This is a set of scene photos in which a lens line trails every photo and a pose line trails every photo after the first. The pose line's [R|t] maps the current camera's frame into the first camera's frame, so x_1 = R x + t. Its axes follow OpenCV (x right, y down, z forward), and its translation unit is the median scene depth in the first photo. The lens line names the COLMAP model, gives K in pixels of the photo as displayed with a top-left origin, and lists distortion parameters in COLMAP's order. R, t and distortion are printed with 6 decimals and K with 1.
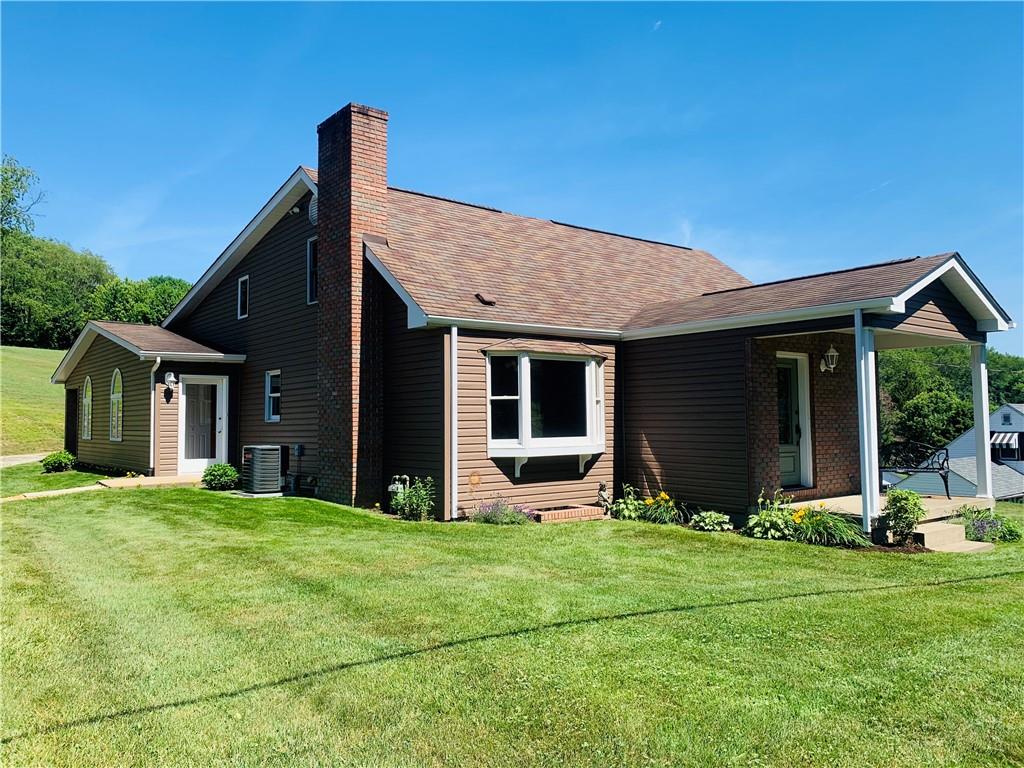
lens RADIAL K [[787.2, 0, 511.1], [0, 787.2, 382.1], [0, 0, 1]] dist [0.064166, -0.089552]
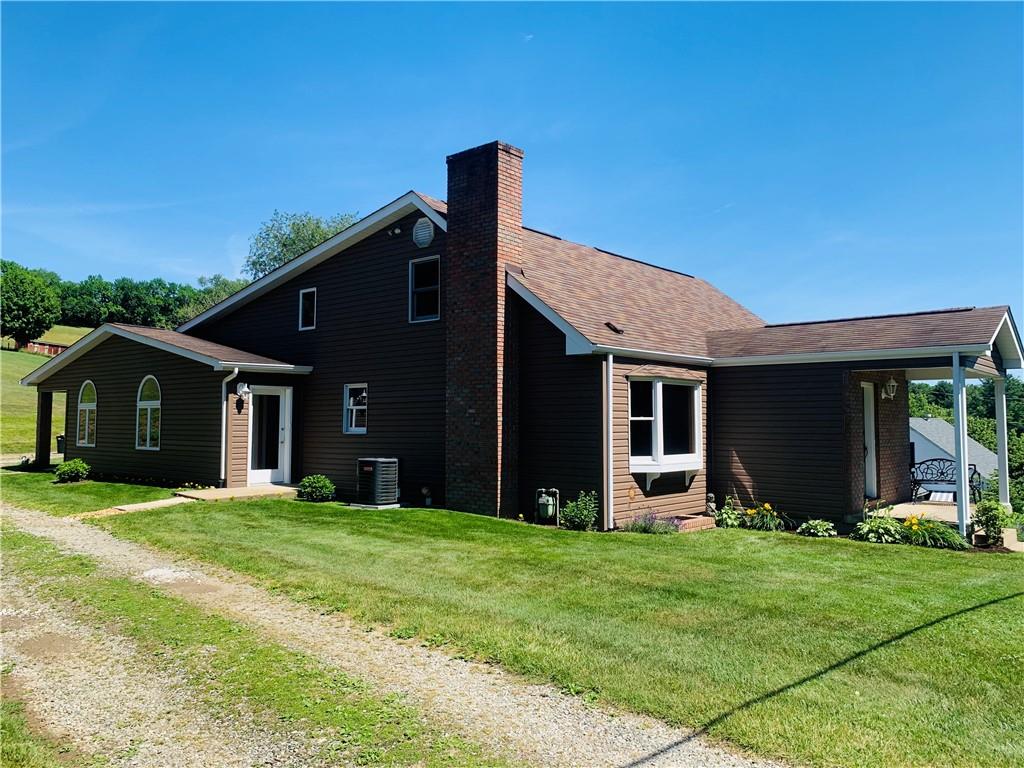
lens RADIAL K [[787.2, 0, 515.8], [0, 787.2, 379.3], [0, 0, 1]] dist [0.064166, -0.089552]
pose [[0.982396, 0.022392, 0.185461, -0.369797], [-0.021336, 0.999743, -0.007688, -0.022034], [-0.185585, 0.003595, 0.982622, -0.055777]]
